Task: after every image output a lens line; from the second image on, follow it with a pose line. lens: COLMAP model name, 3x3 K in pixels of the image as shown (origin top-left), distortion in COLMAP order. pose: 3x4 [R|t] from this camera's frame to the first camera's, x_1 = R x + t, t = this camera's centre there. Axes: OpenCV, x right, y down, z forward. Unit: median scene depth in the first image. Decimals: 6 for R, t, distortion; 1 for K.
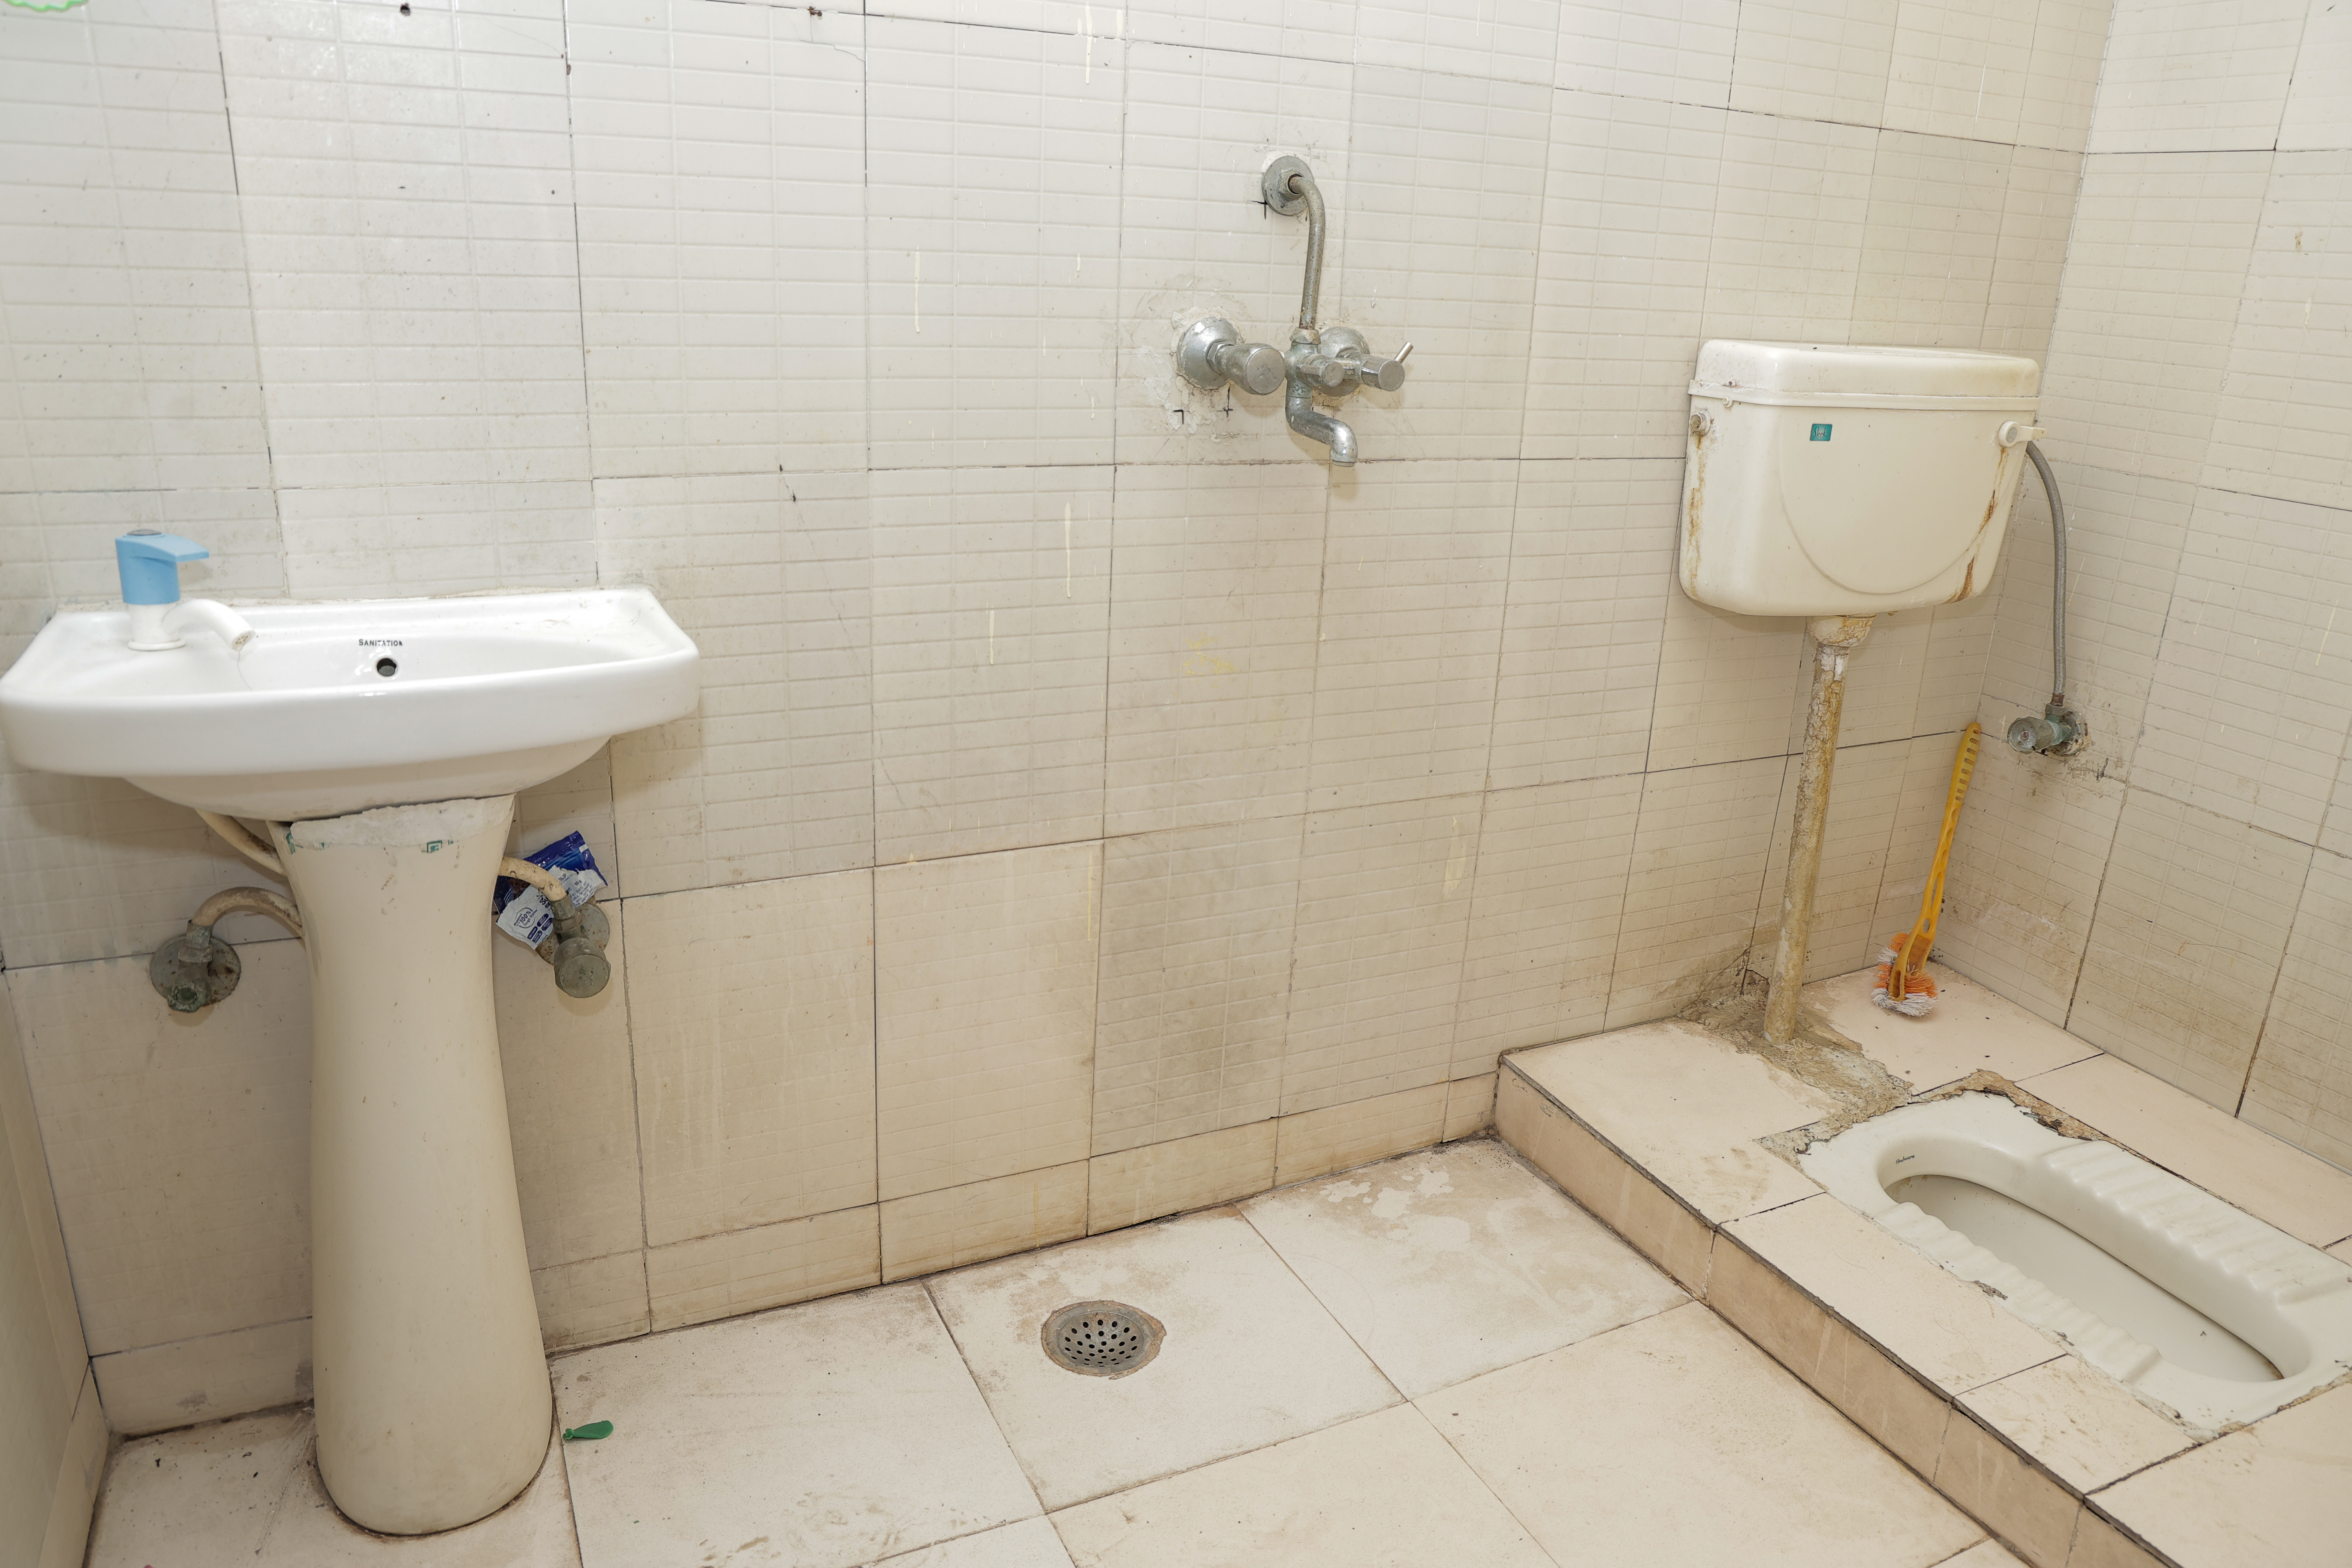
lens RADIAL K [[1614.2, 0, 1176.0], [0, 1614.2, 784.0], [0, 0, 1]] dist [-0.102656, 0.065092]
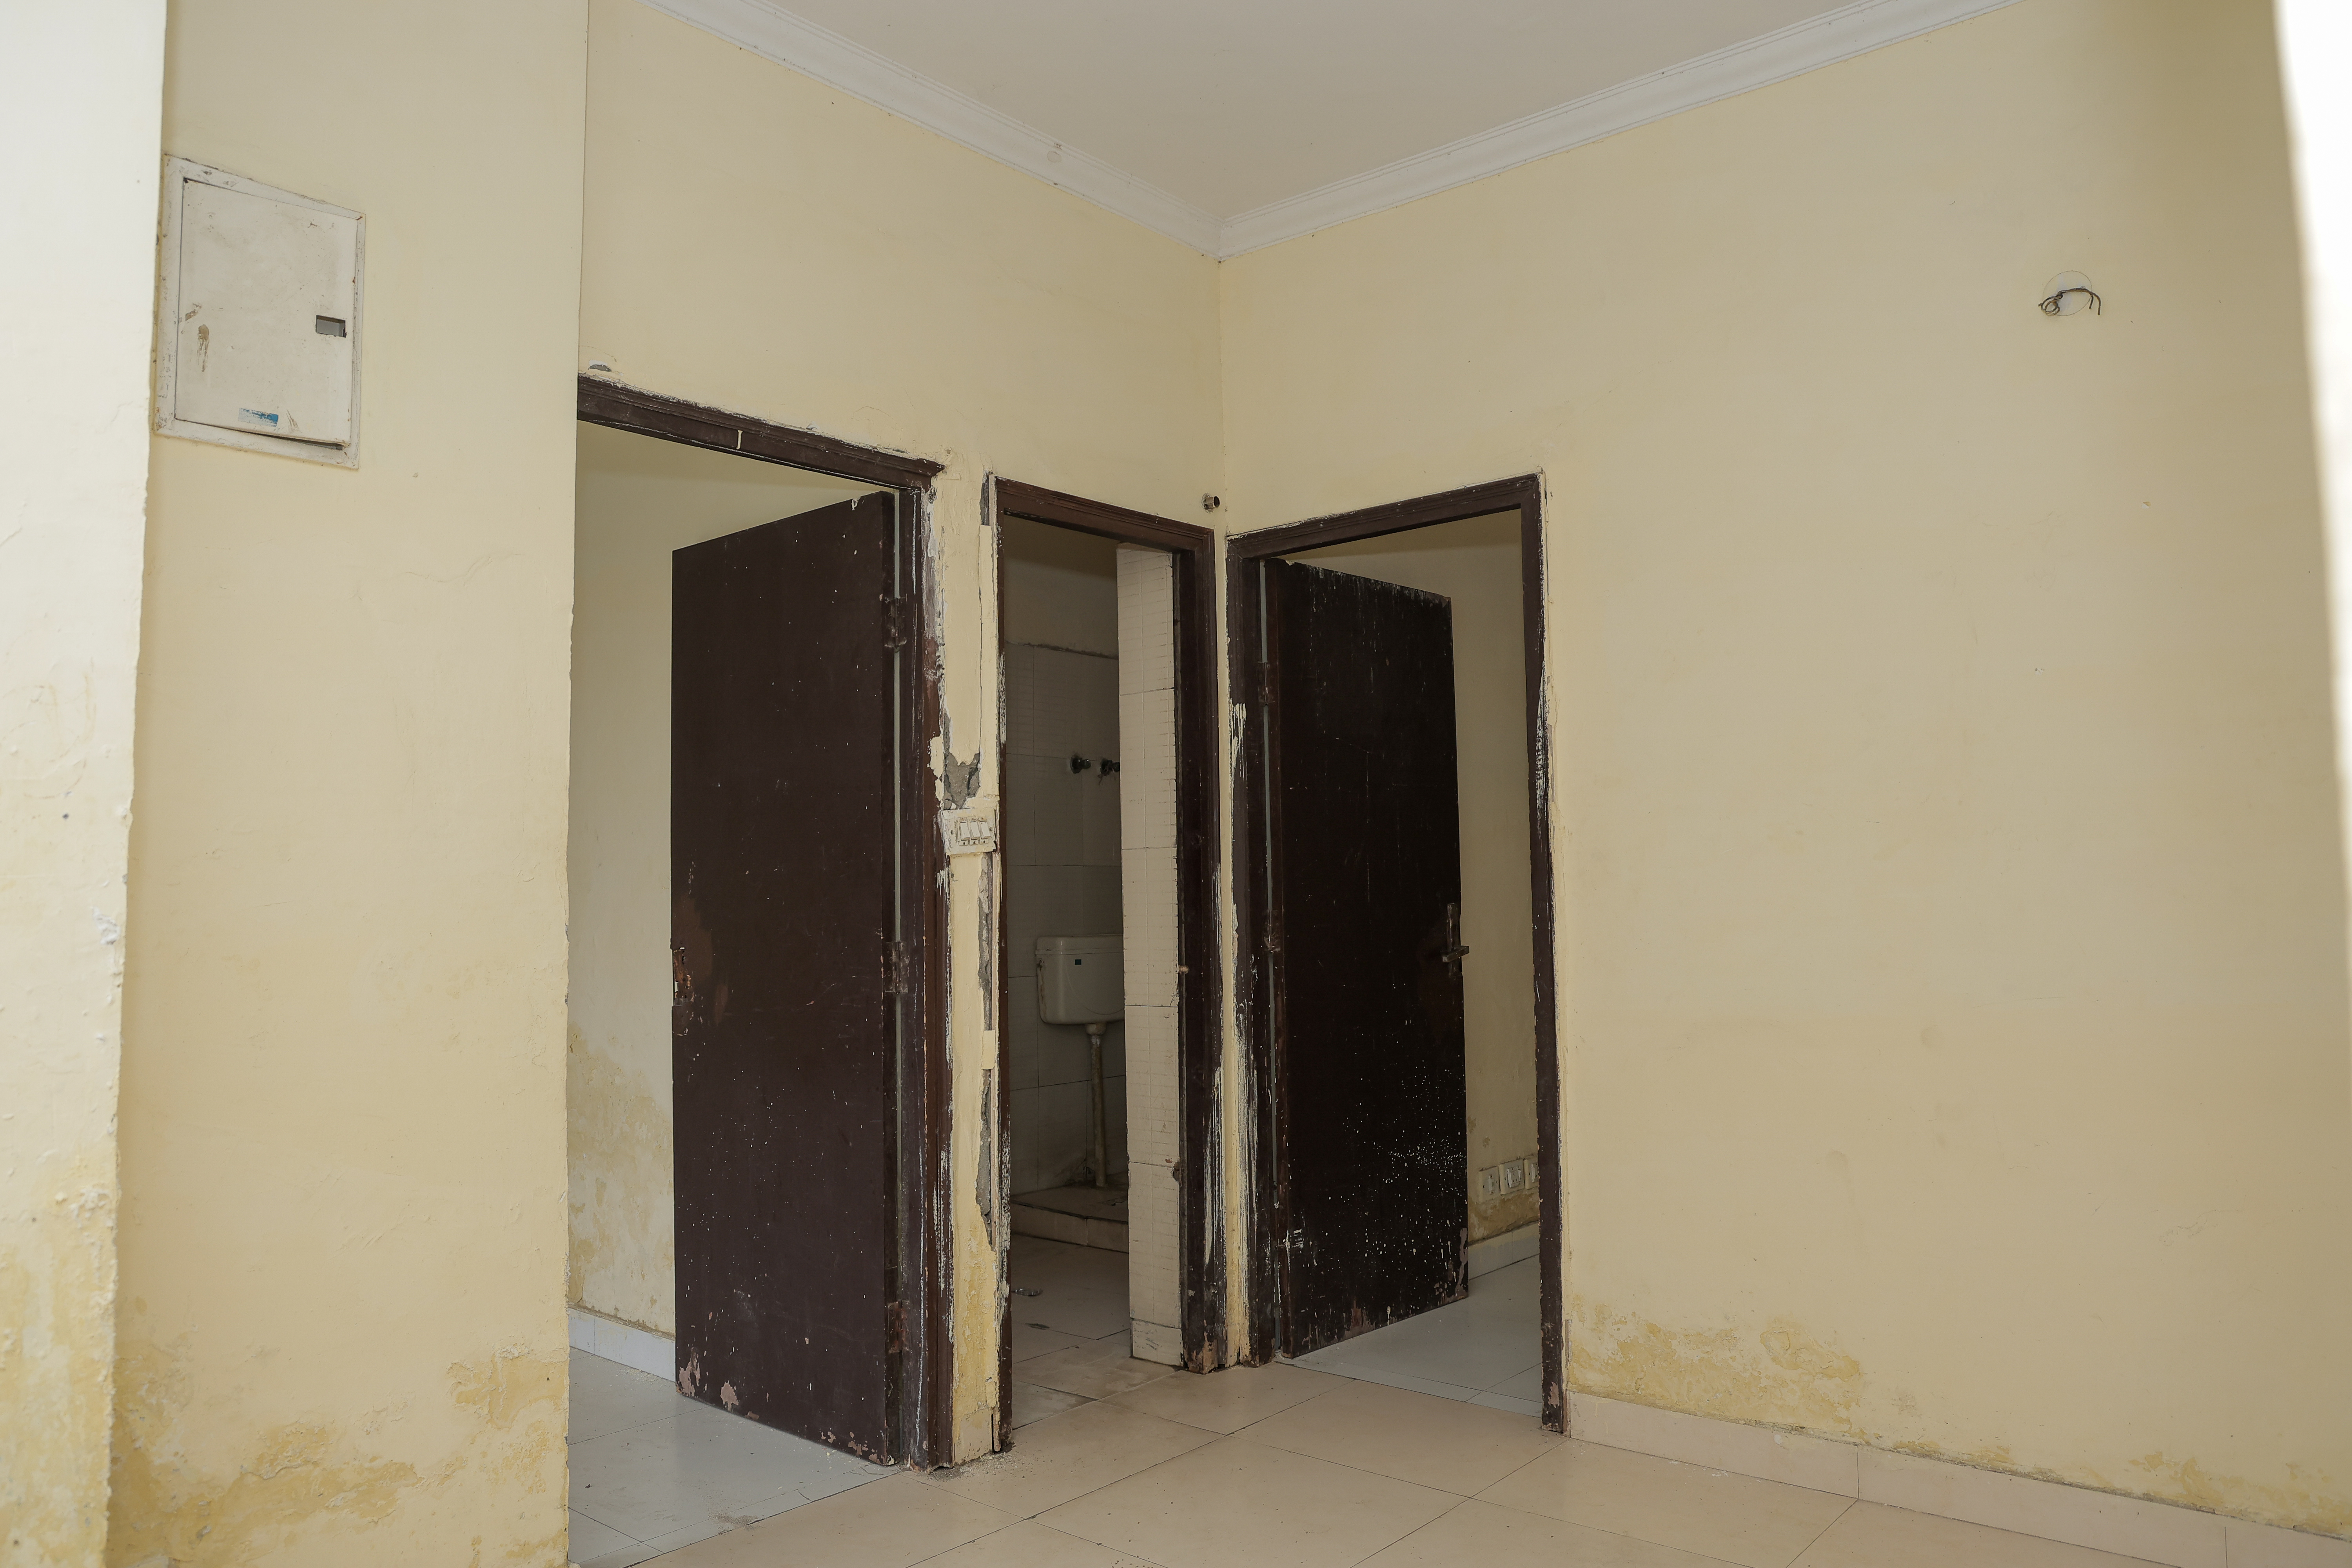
lens RADIAL K [[1614.2, 0, 1176.0], [0, 1614.2, 784.0], [0, 0, 1]] dist [-0.102656, 0.065092]
pose [[0.912046, -0.027586, 0.409160, -0.649907], [0.179602, 0.923828, -0.338060, 0.516522], [-0.368668, 0.381812, 0.847528, -1.744522]]
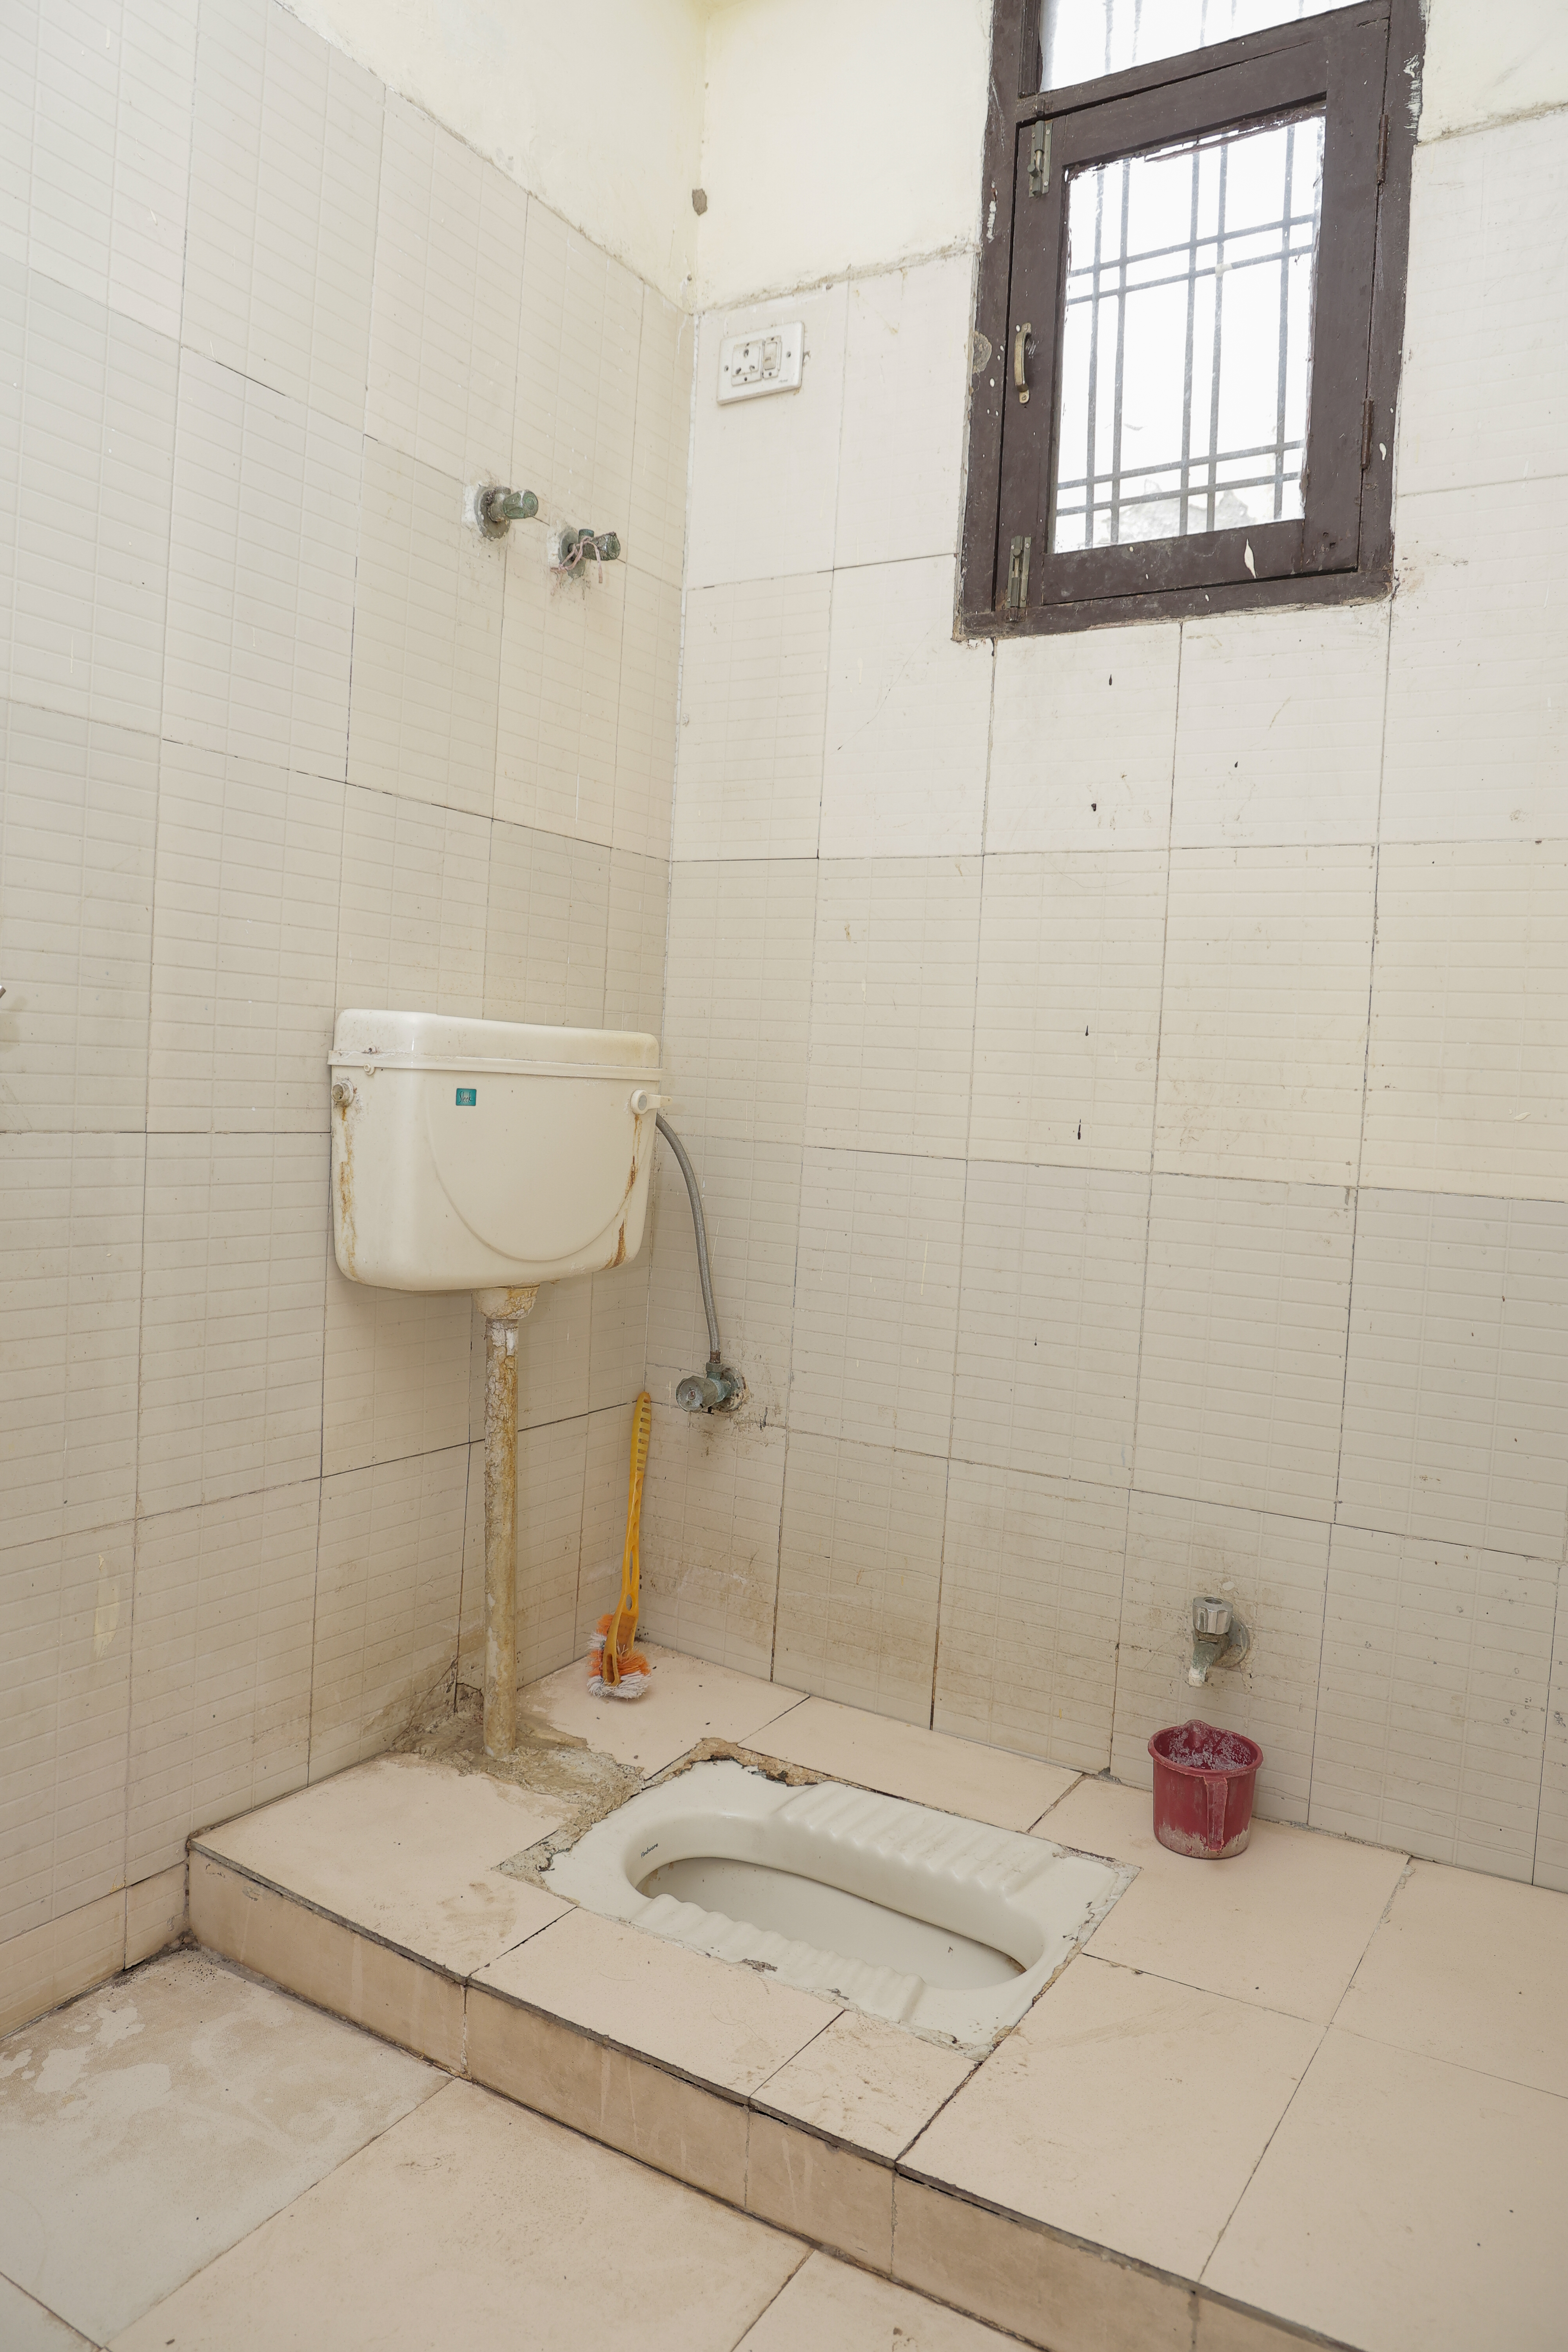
lens RADIAL K [[1614.2, 0, 793.9], [0, 1614.2, 1143.5], [0, 0, 1]] dist [-0.102656, 0.065092]
pose [[0.834433, -0.023467, 0.550610, 0.025834], [0.158279, 0.967206, -0.198644, 0.032548], [-0.527892, 0.252905, 0.810783, 0.085950]]
